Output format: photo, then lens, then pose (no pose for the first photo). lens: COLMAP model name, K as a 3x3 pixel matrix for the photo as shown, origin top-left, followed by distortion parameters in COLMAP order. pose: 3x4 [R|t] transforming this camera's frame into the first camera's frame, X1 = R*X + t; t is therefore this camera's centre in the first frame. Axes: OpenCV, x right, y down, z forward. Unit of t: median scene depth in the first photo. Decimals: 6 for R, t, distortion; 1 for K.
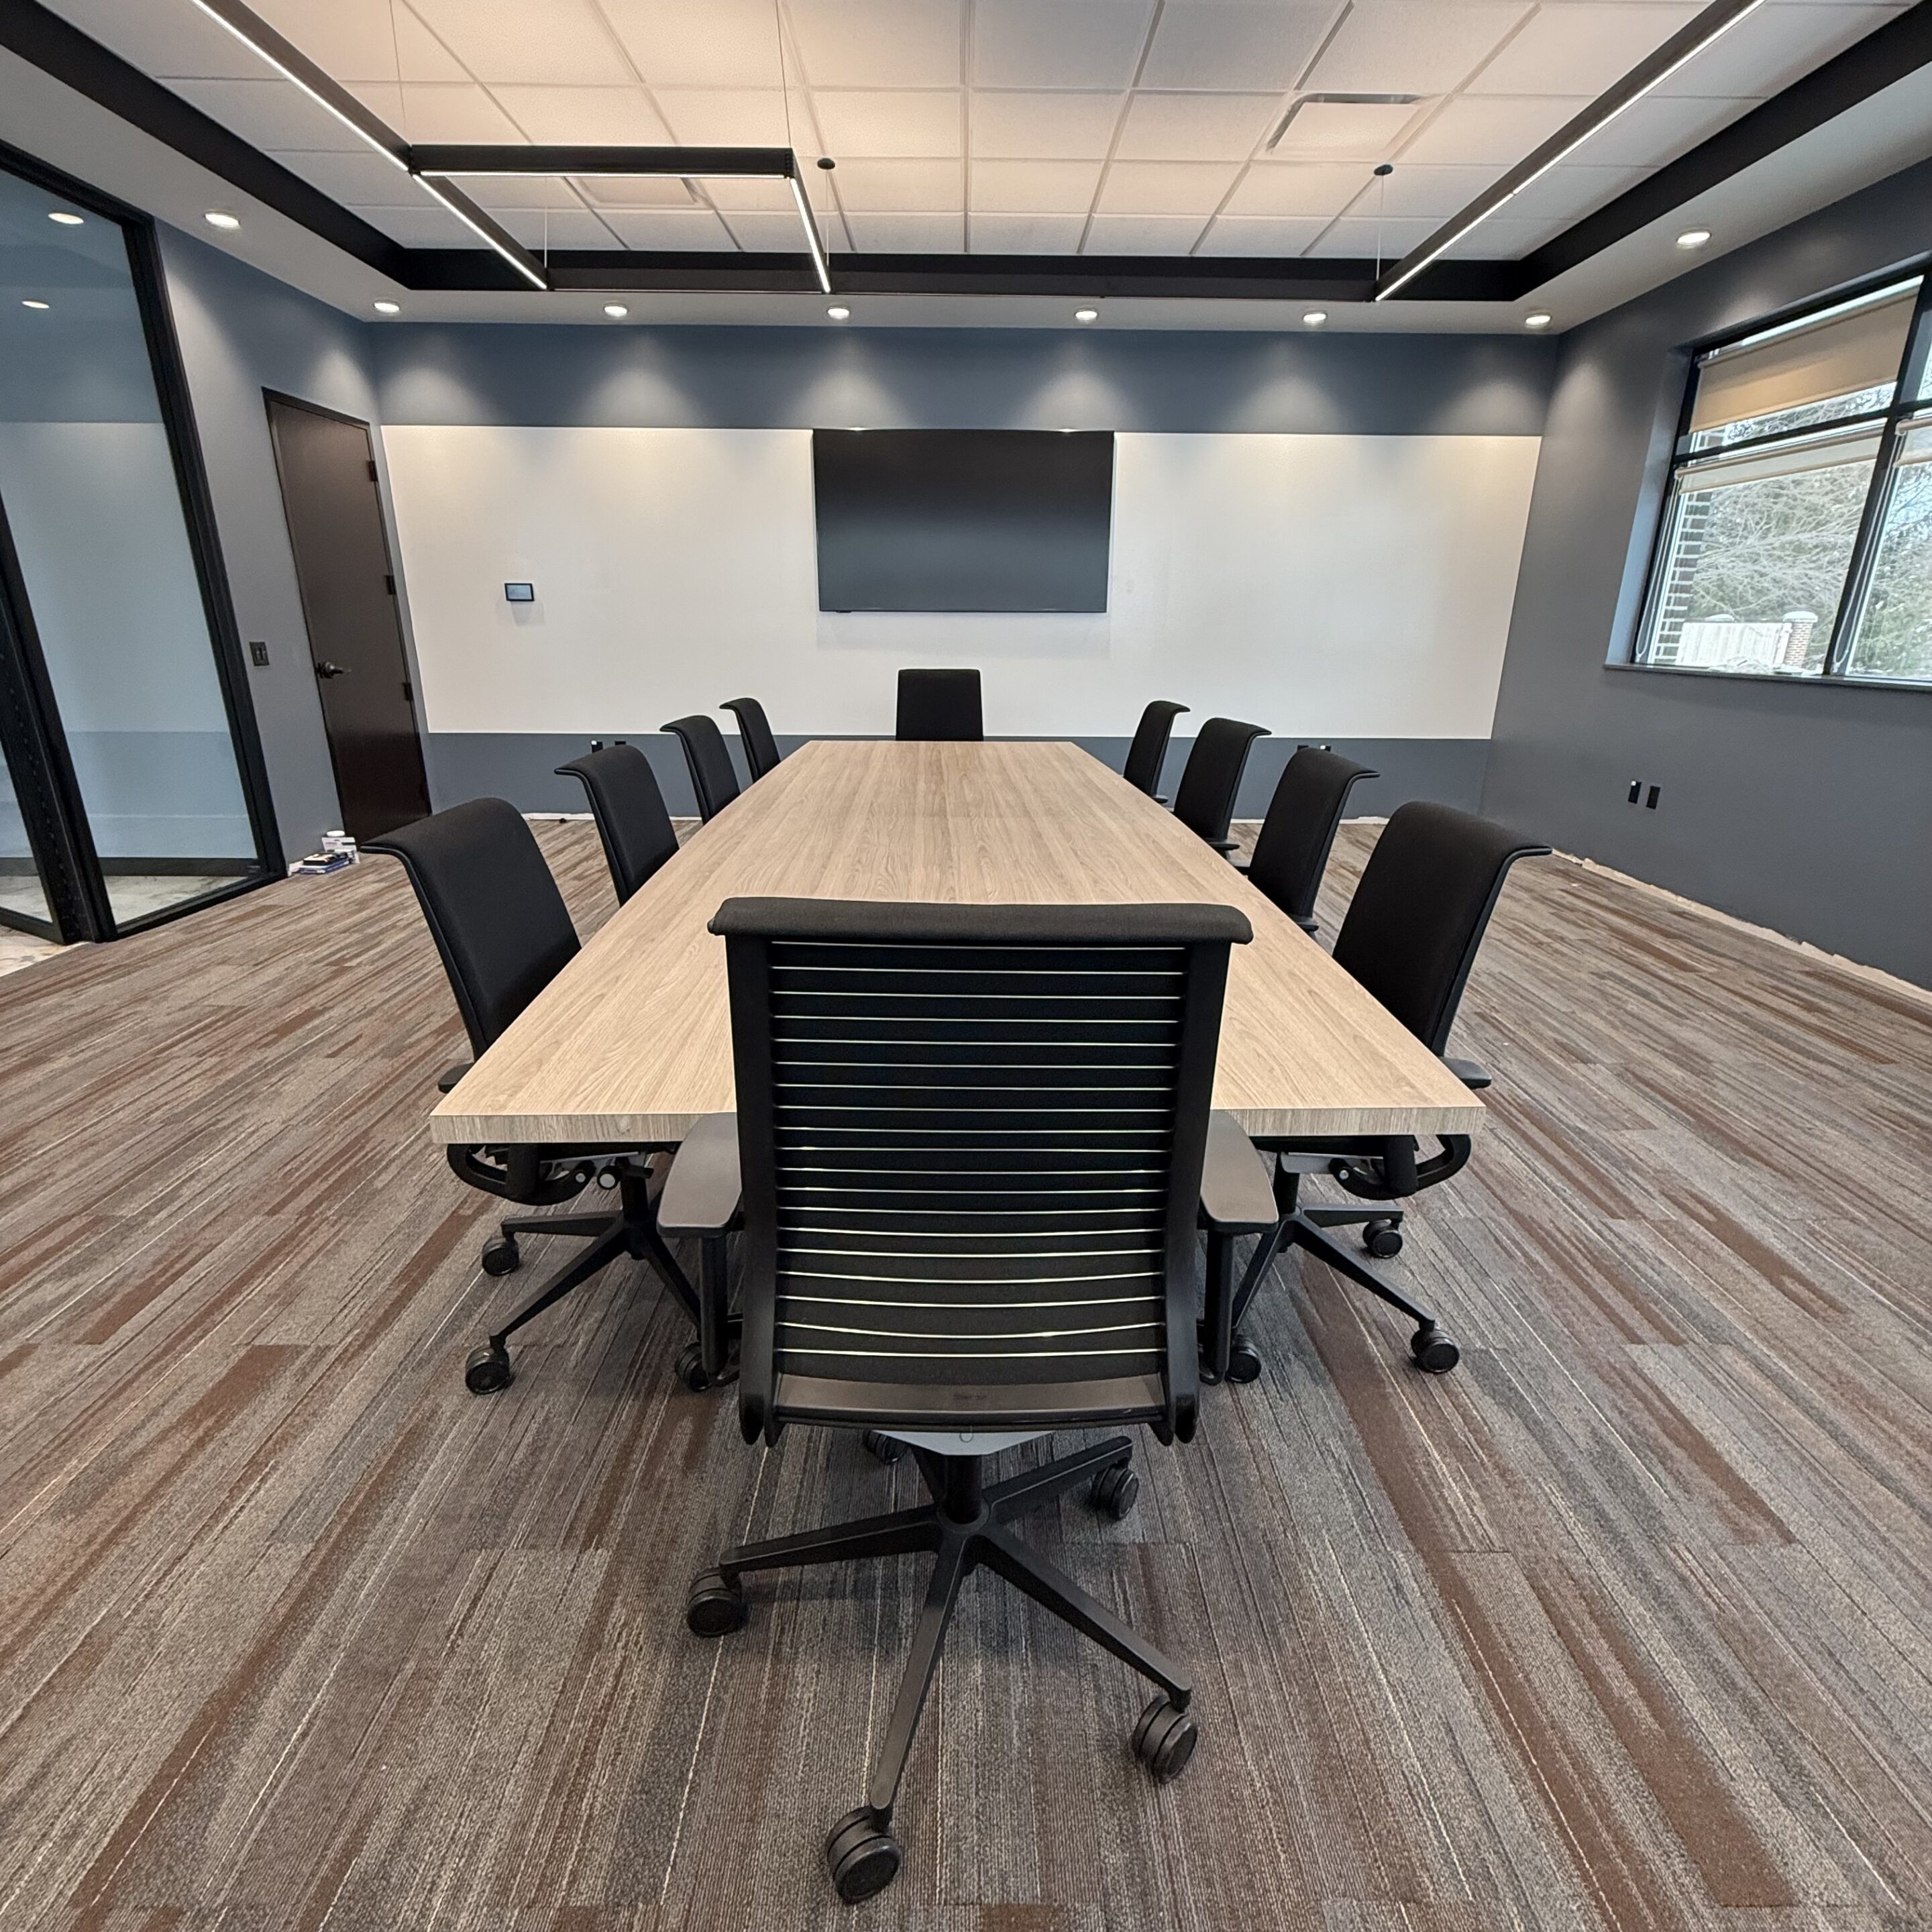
lens RADIAL K [[1019.9, 0, 981.5], [0, 1019.9, 968.5], [0, 0, 1]] dist [0.002220, -0.003545]
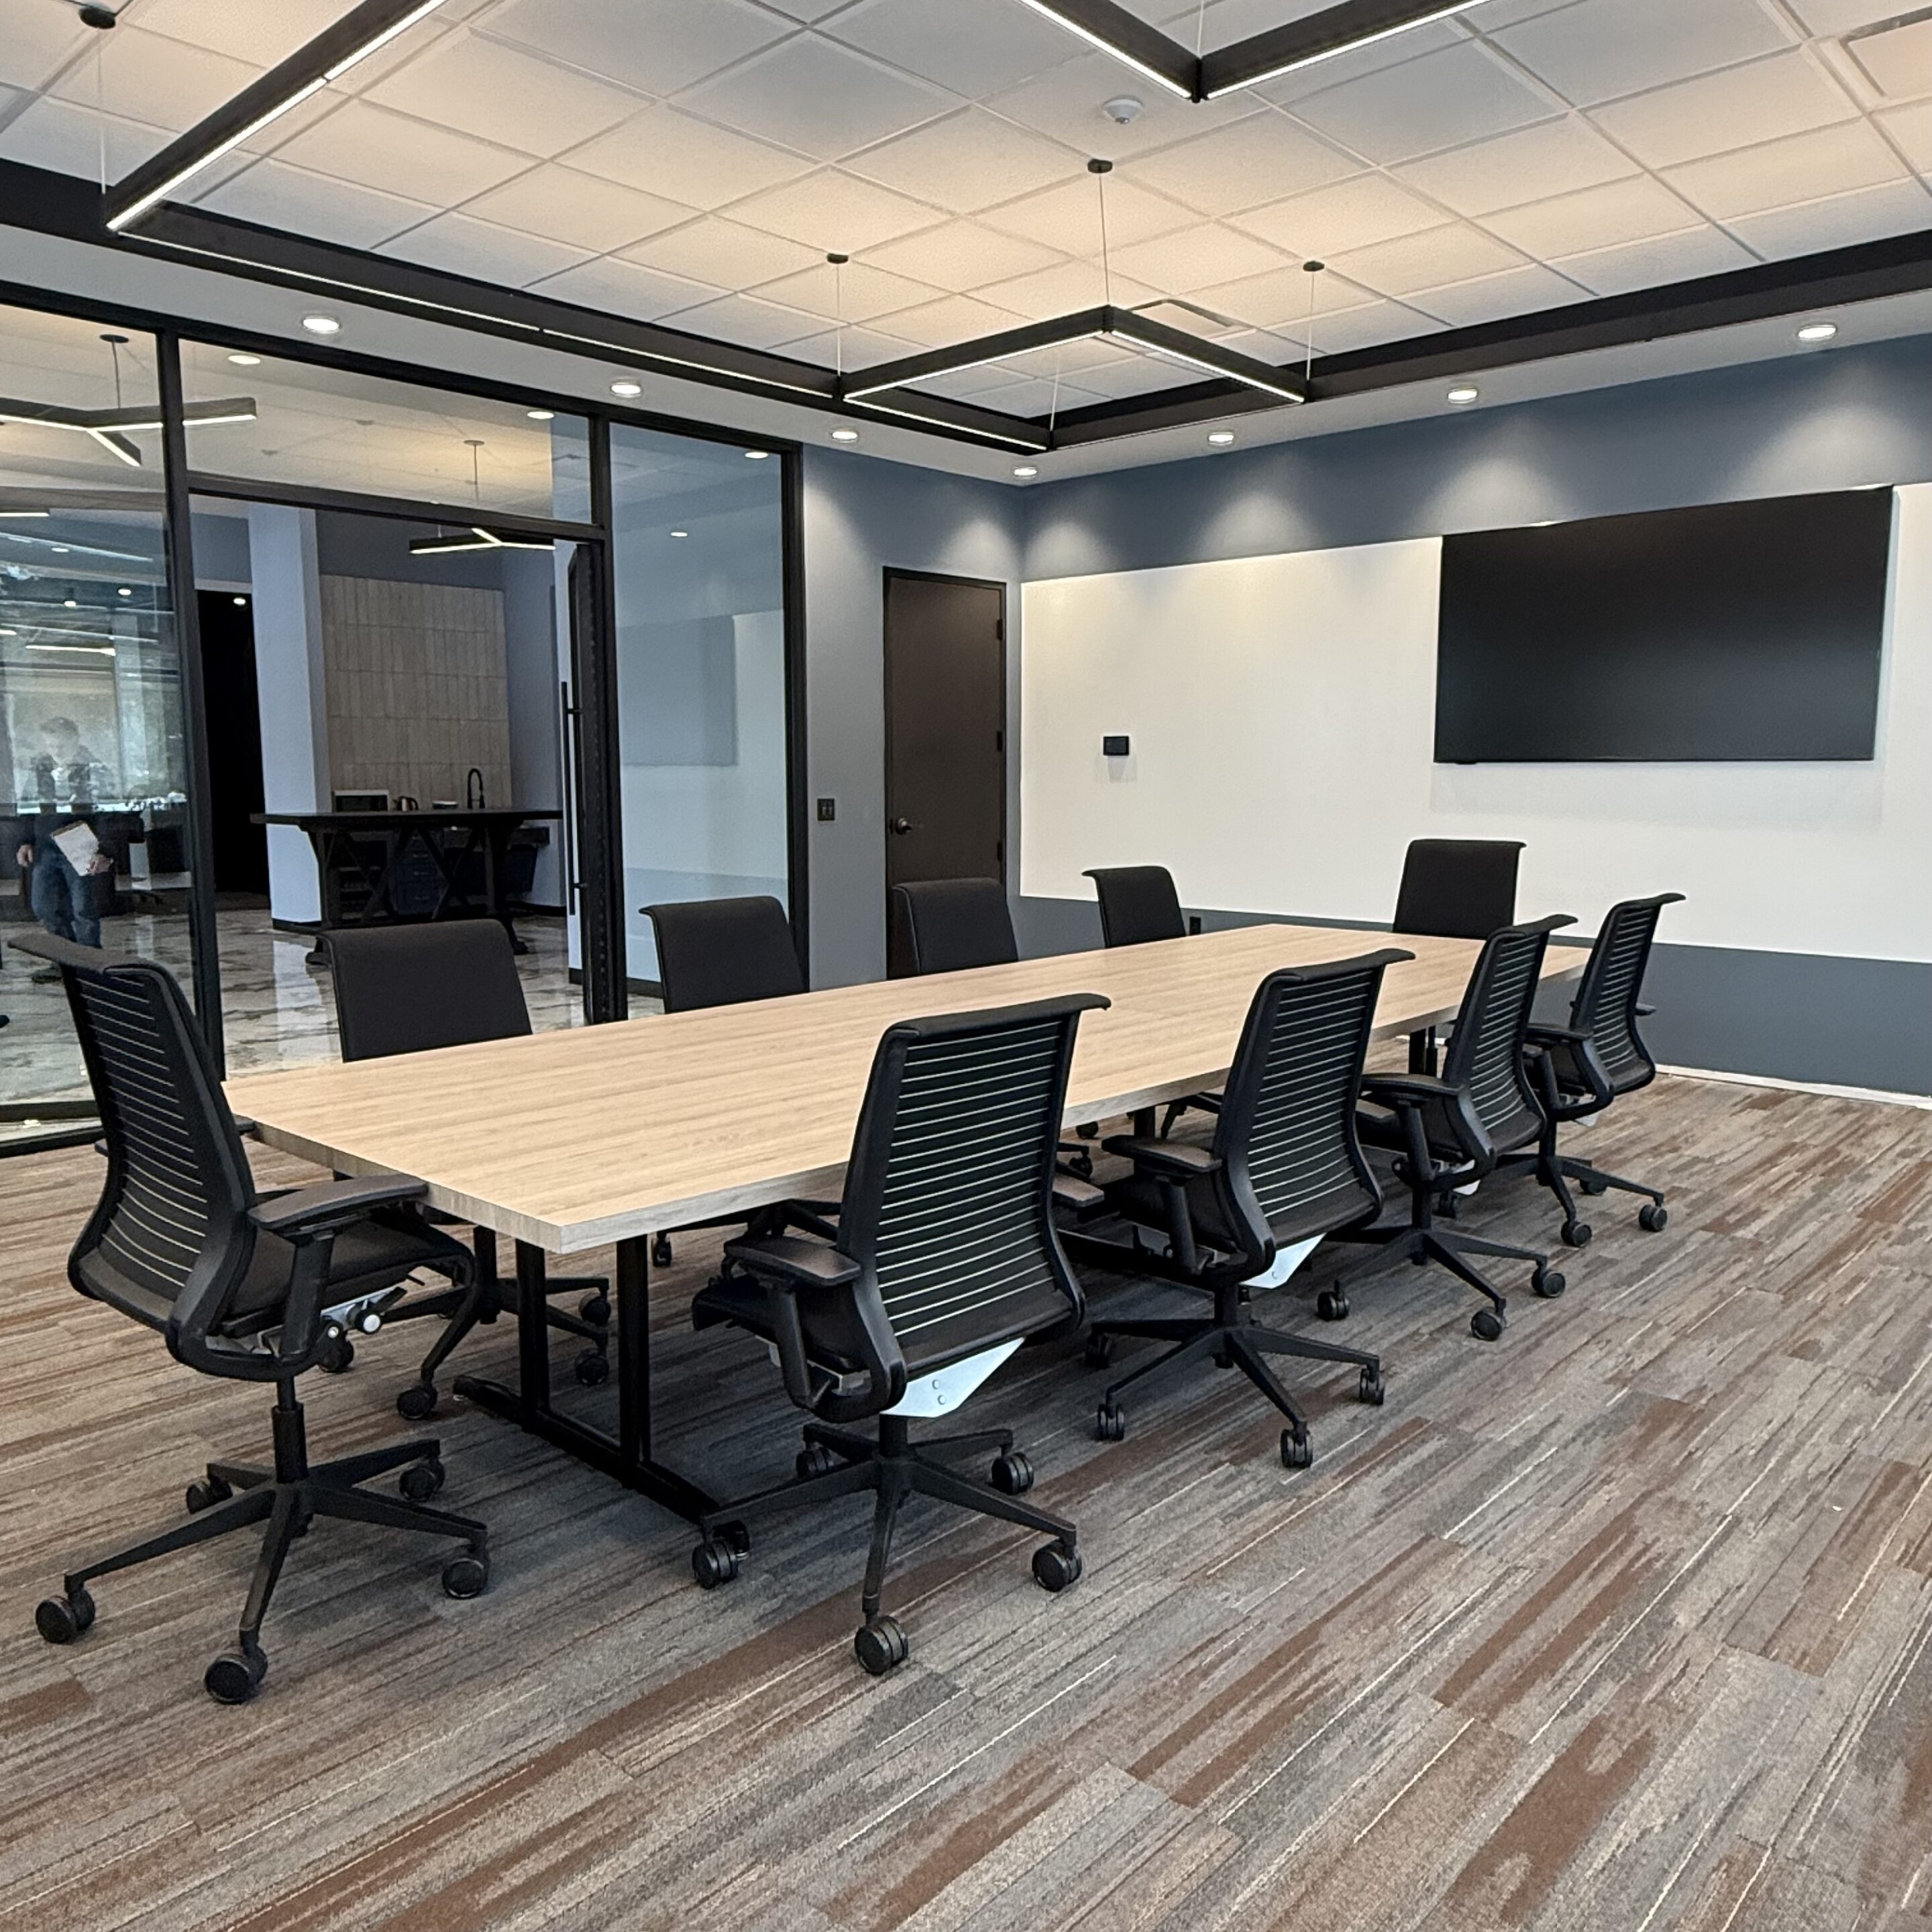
lens RADIAL K [[1546.7, 0, 969.4], [0, 1546.7, 964.2], [0, 0, 1]] dist [0.003176, -0.002468]
pose [[0.716487, 0.079482, -0.693058, 0.600234], [-0.219341, 0.968769, -0.115654, -0.009456], [0.662221, 0.234881, 0.711544, 0.023846]]
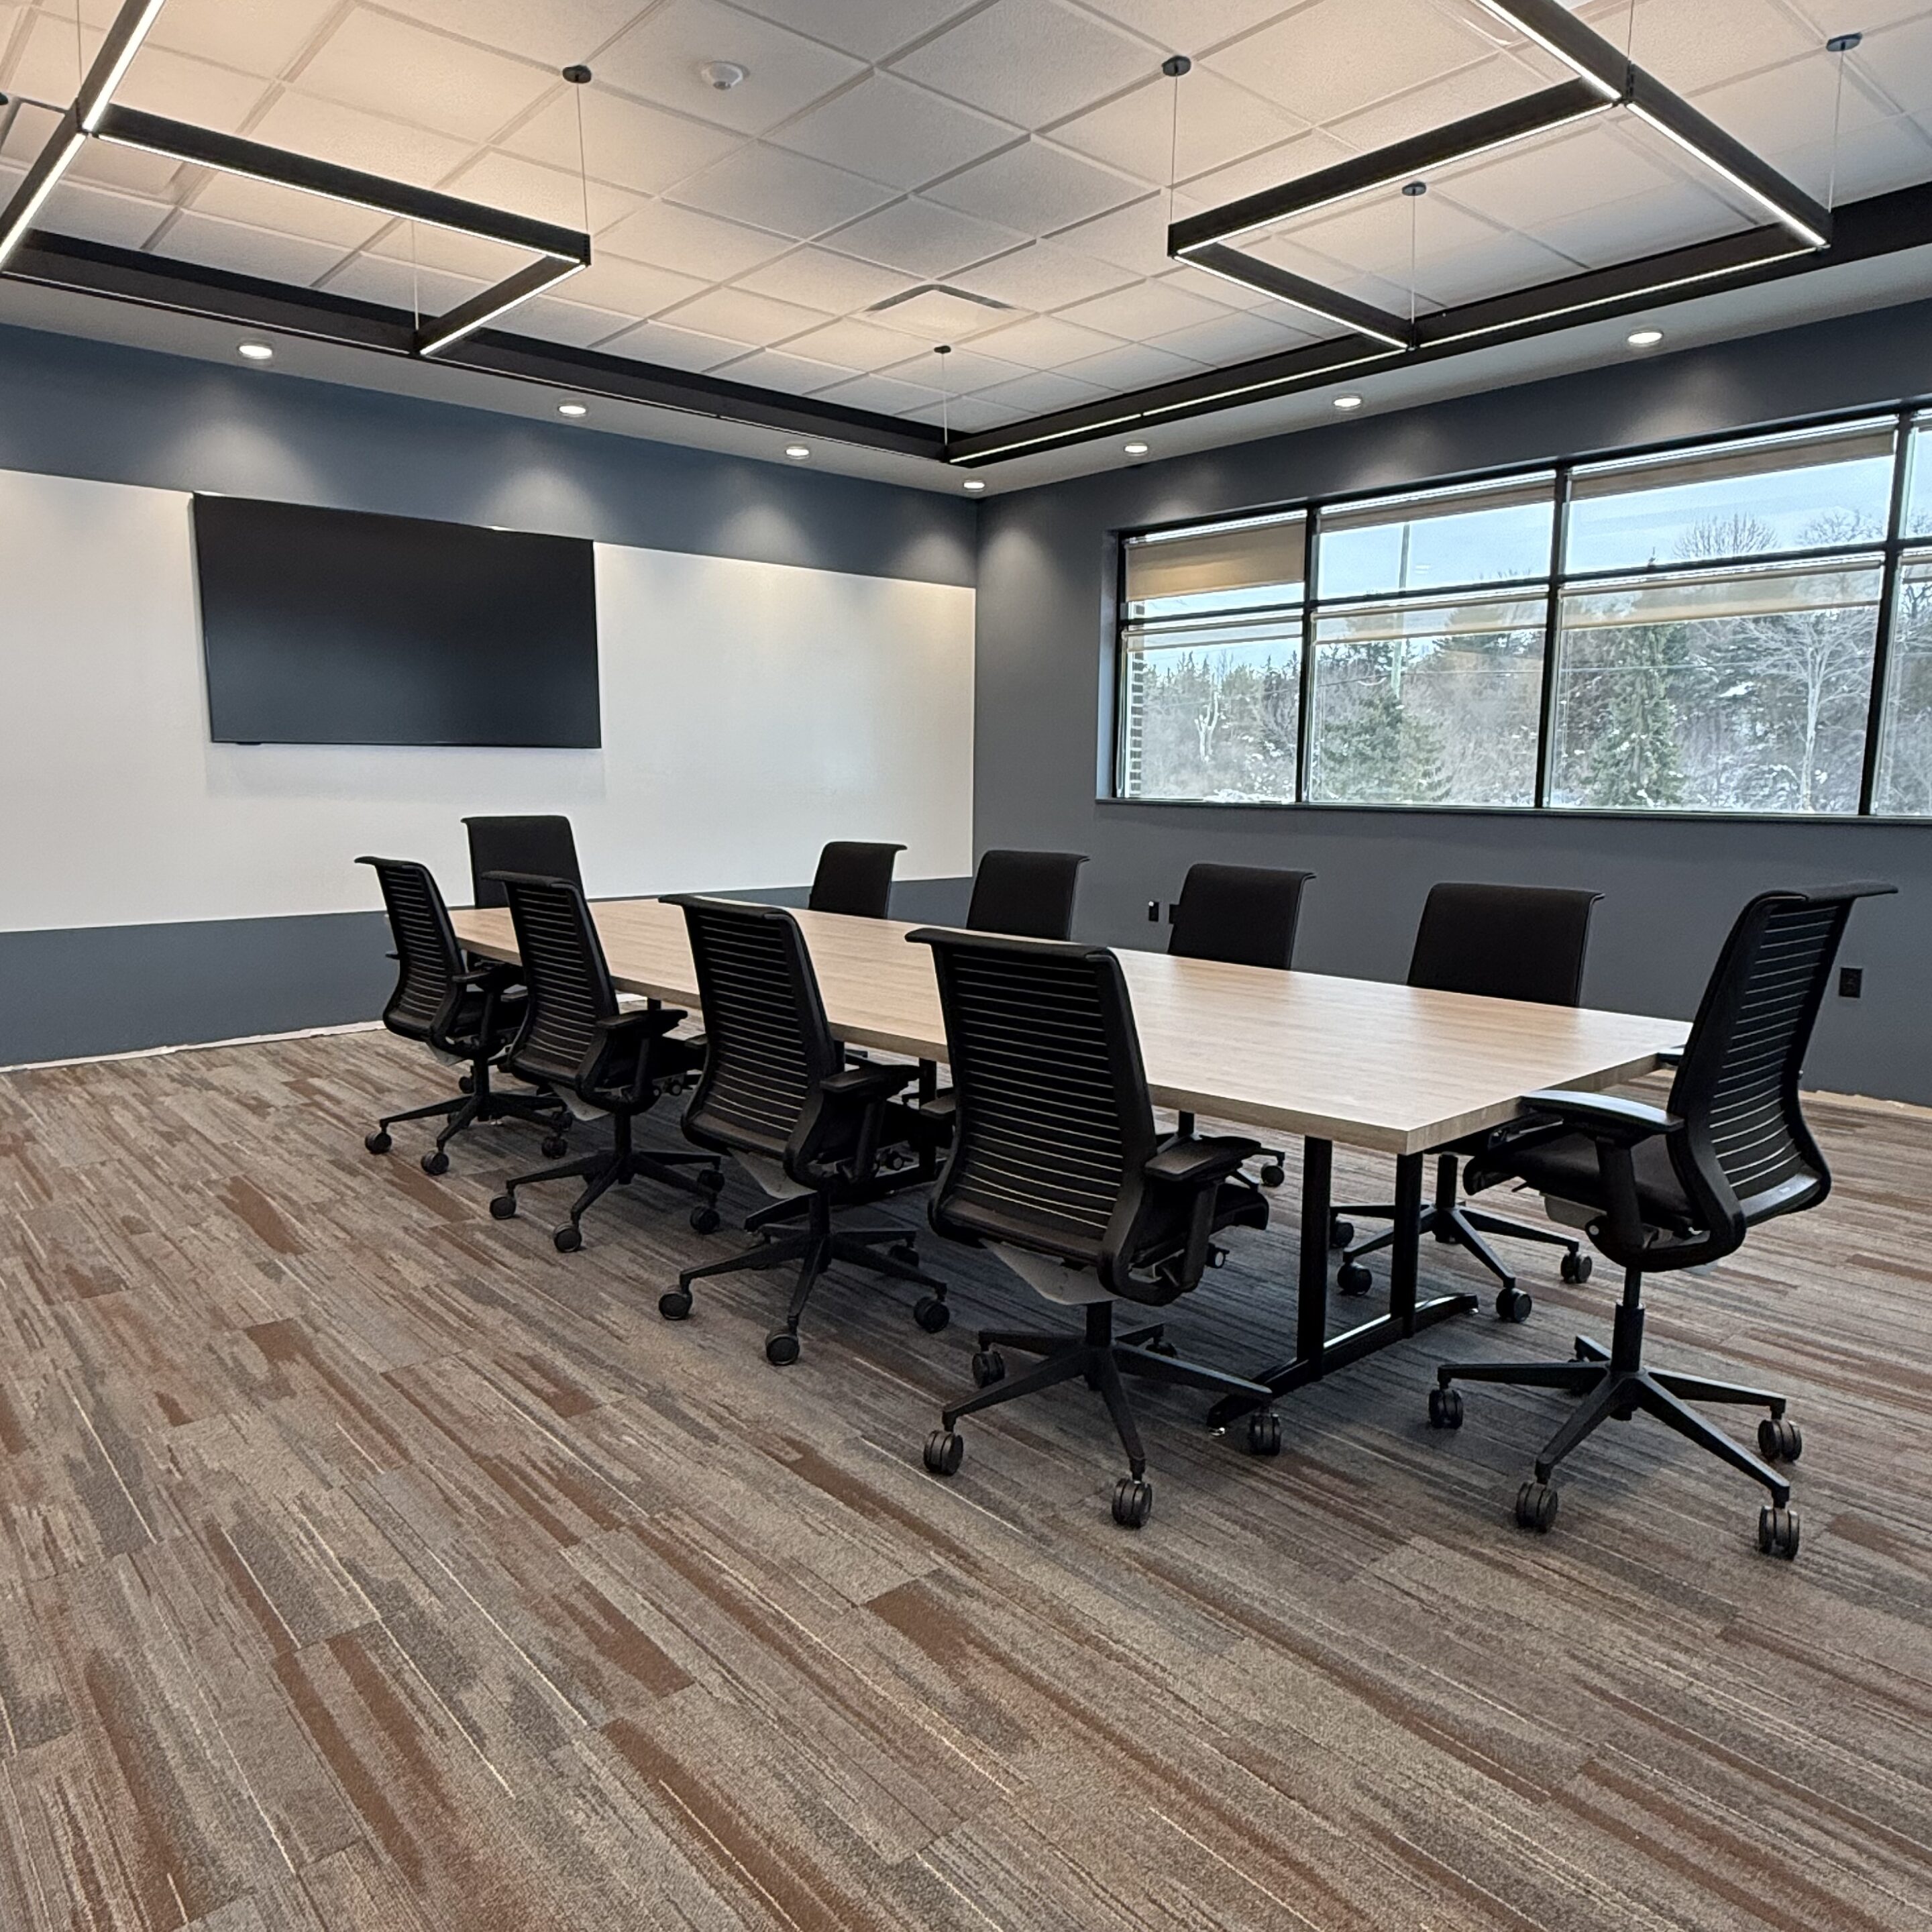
lens RADIAL K [[1375.8, 0, 985.4], [0, 1375.8, 1019.5], [0, 0, 1]] dist [0.002217, 0.006770]
pose [[0.760254, -0.117001, 0.639003, -0.586040], [0.205858, 0.976343, -0.066152, 0.001689], [-0.616146, 0.181837, 0.766355, 0.001423]]
